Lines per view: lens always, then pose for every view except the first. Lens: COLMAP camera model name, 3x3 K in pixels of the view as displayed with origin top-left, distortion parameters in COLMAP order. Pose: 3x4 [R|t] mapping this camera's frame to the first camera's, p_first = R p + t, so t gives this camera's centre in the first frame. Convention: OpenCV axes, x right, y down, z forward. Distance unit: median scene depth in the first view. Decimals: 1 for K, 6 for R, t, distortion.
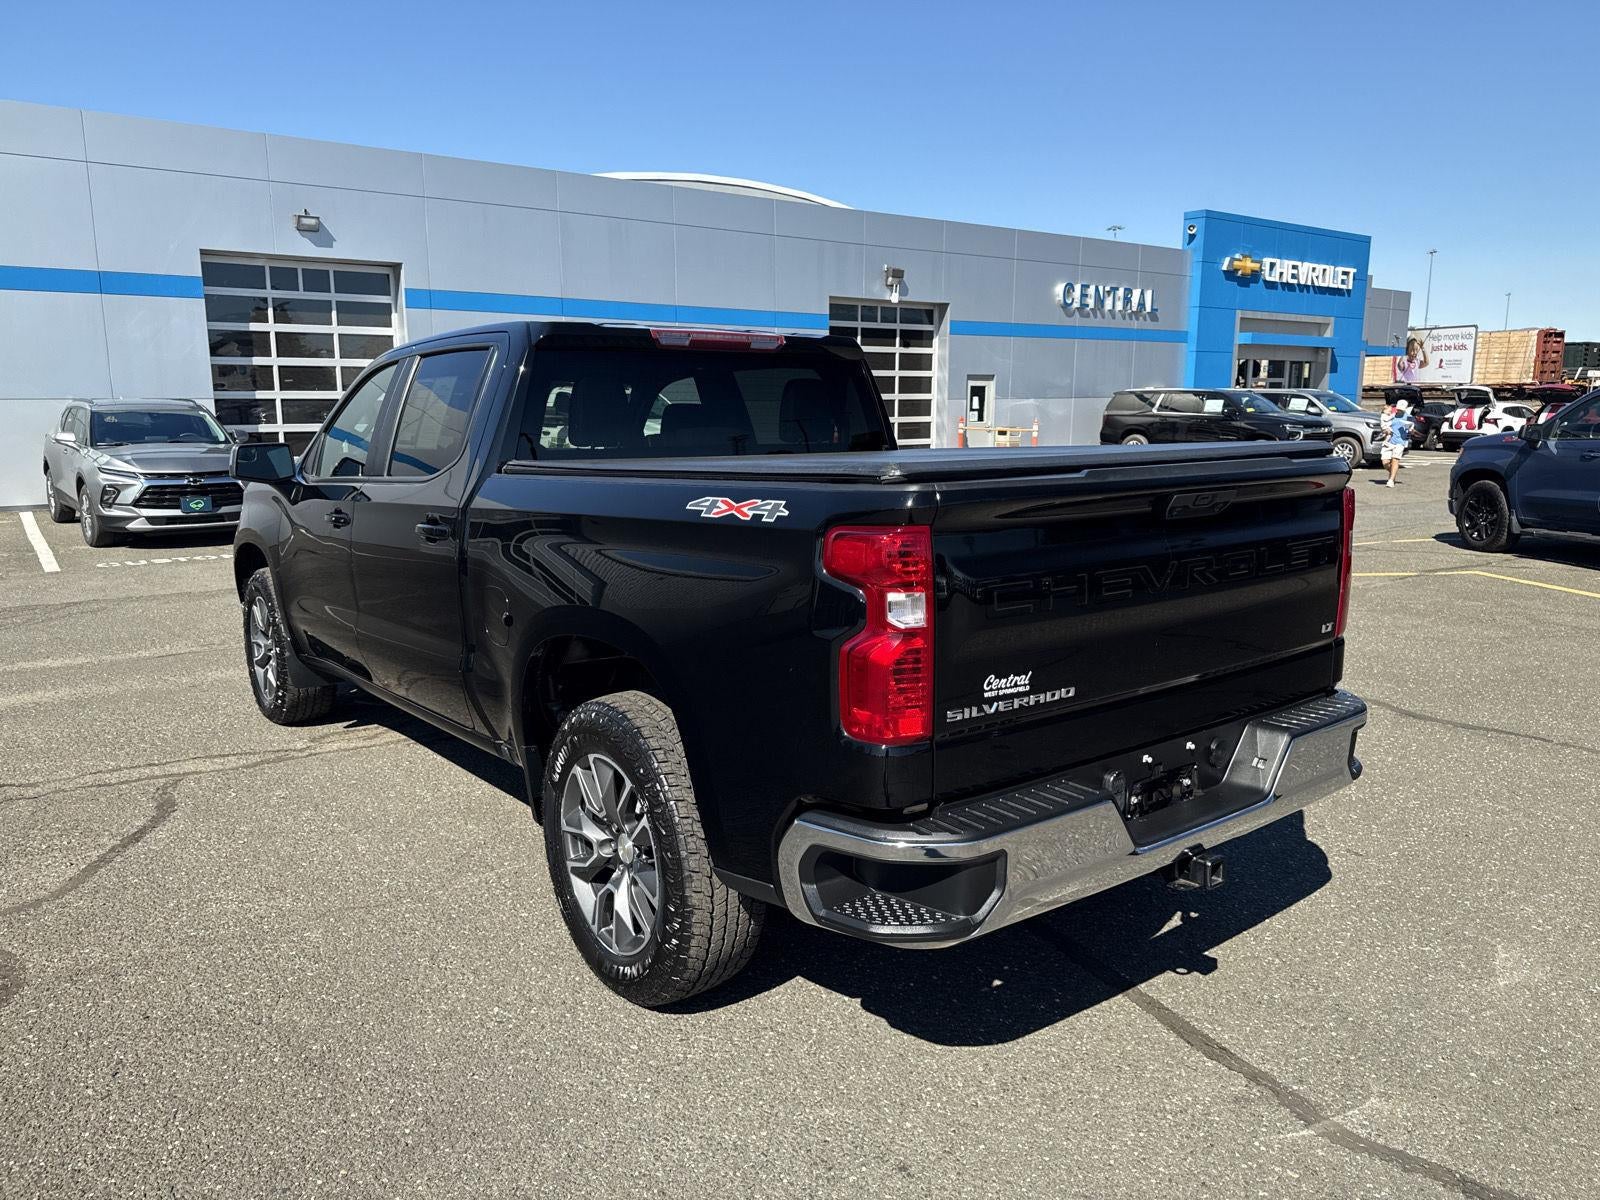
lens RADIAL K [[1138.7, 0, 800.0], [0, 1138.7, 600.0], [0, 0, 1]] dist [0.005492, -0.027307]
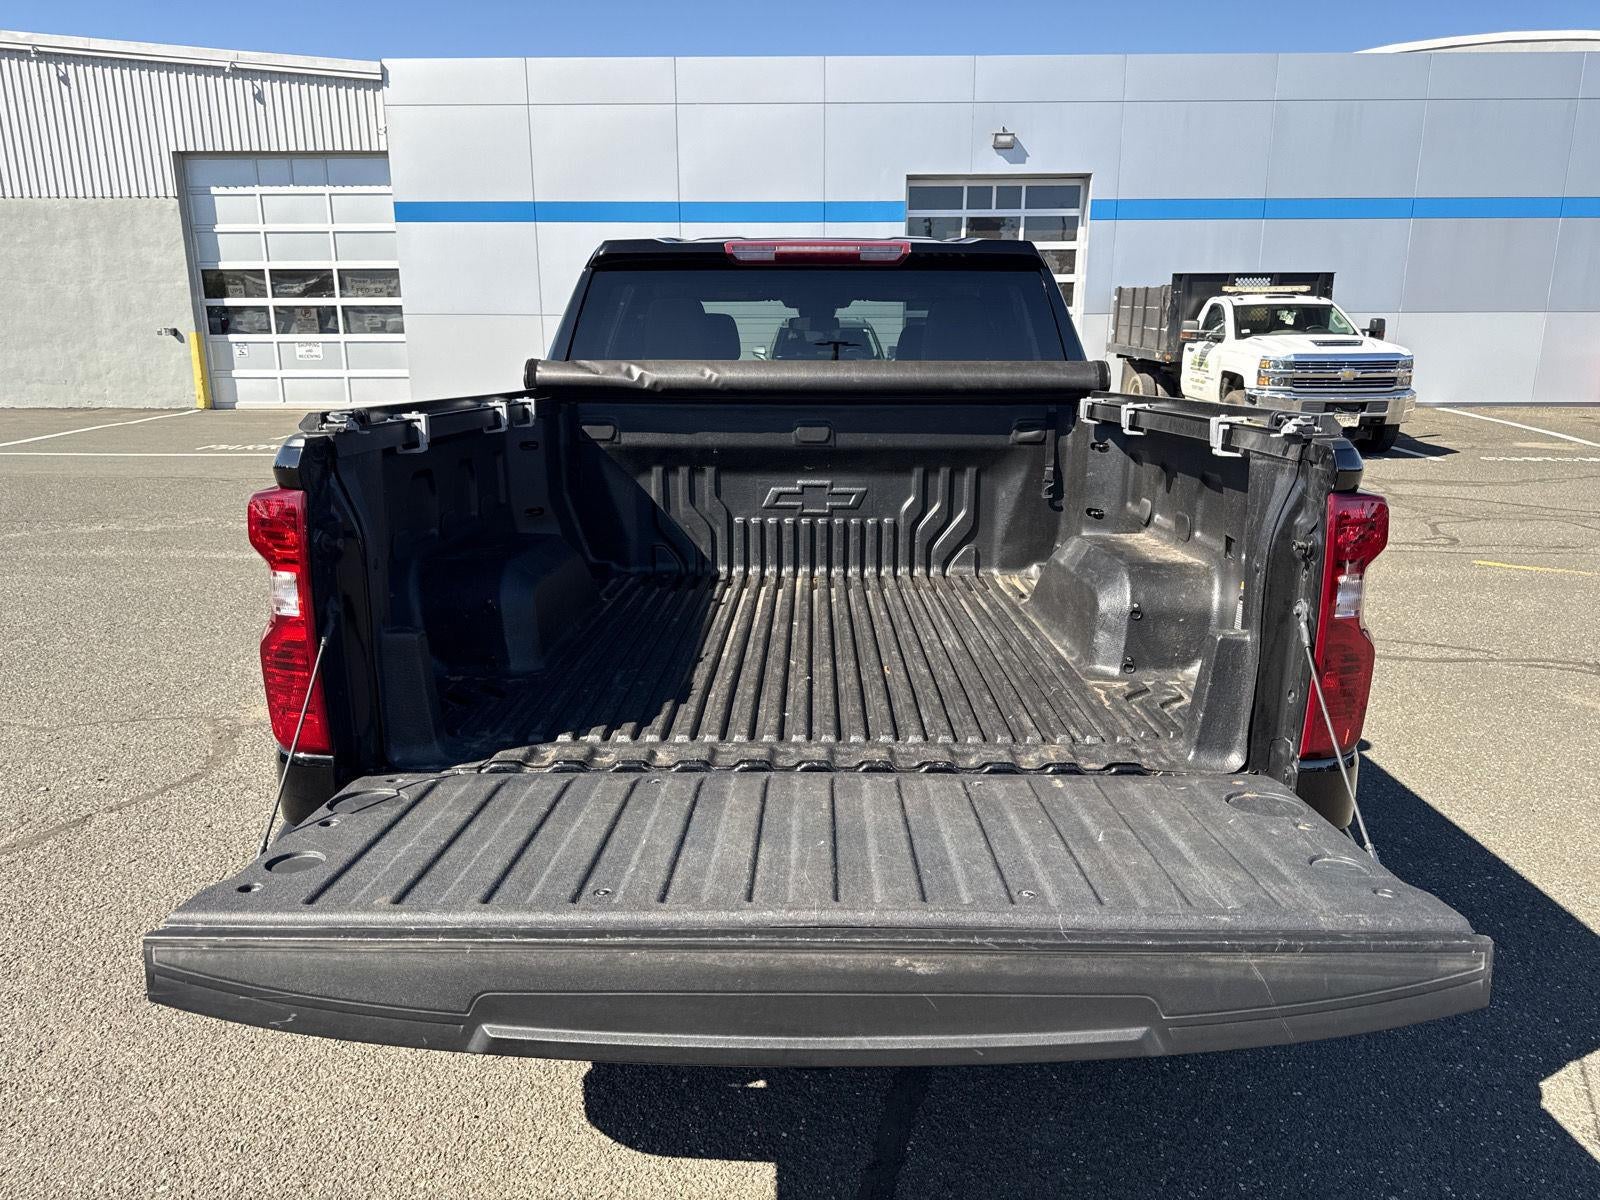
lens RADIAL K [[1155.5, 0, 809.8], [0, 1155.5, 598.2], [0, 0, 1]] dist [-0.011033, -0.007456]
pose [[0.791164, 0.135541, -0.596397, 0.490811], [-0.095304, 0.990544, 0.098689, -0.041686], [0.604134, -0.021240, 0.796600, 0.274566]]
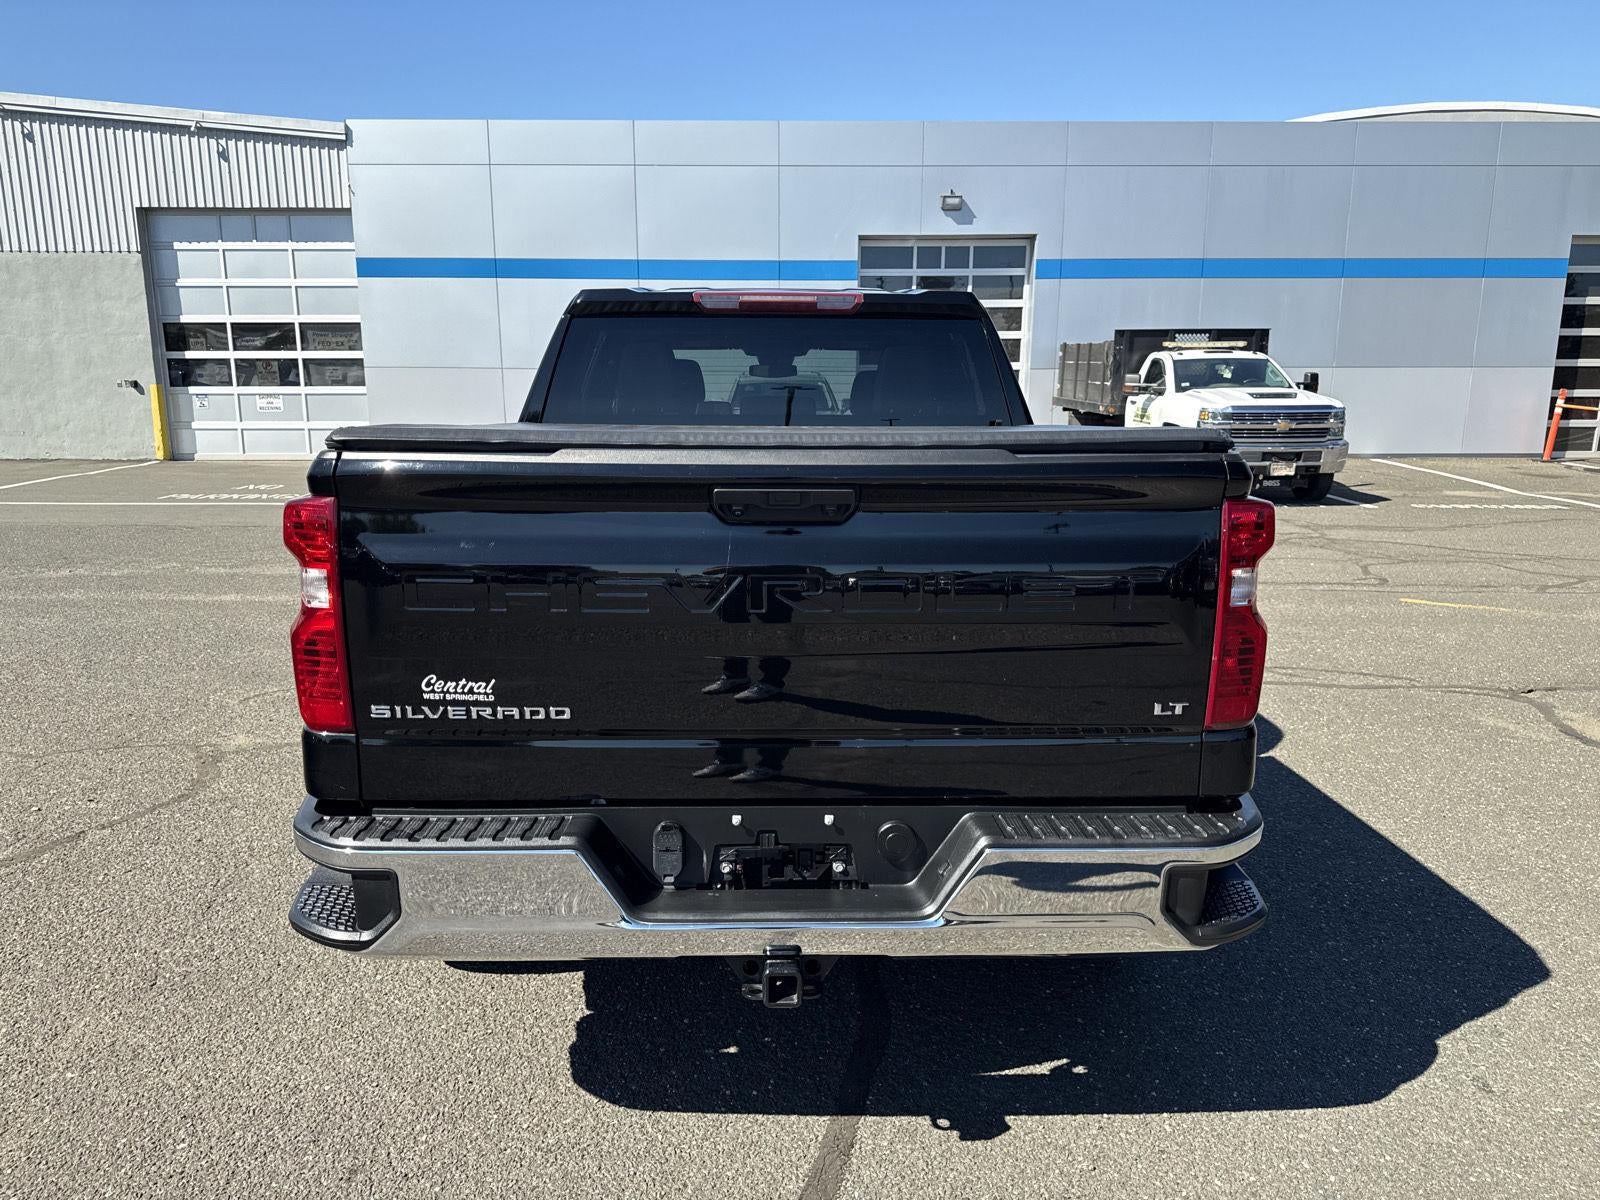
lens RADIAL K [[1138.7, 0, 800.0], [0, 1138.7, 600.0], [0, 0, 1]] dist [0.005492, -0.027307]
pose [[0.809245, 0.107548, -0.577543, 0.501151], [-0.093028, 0.994155, 0.054779, -0.035927], [0.580059, 0.009398, 0.814520, 0.259199]]
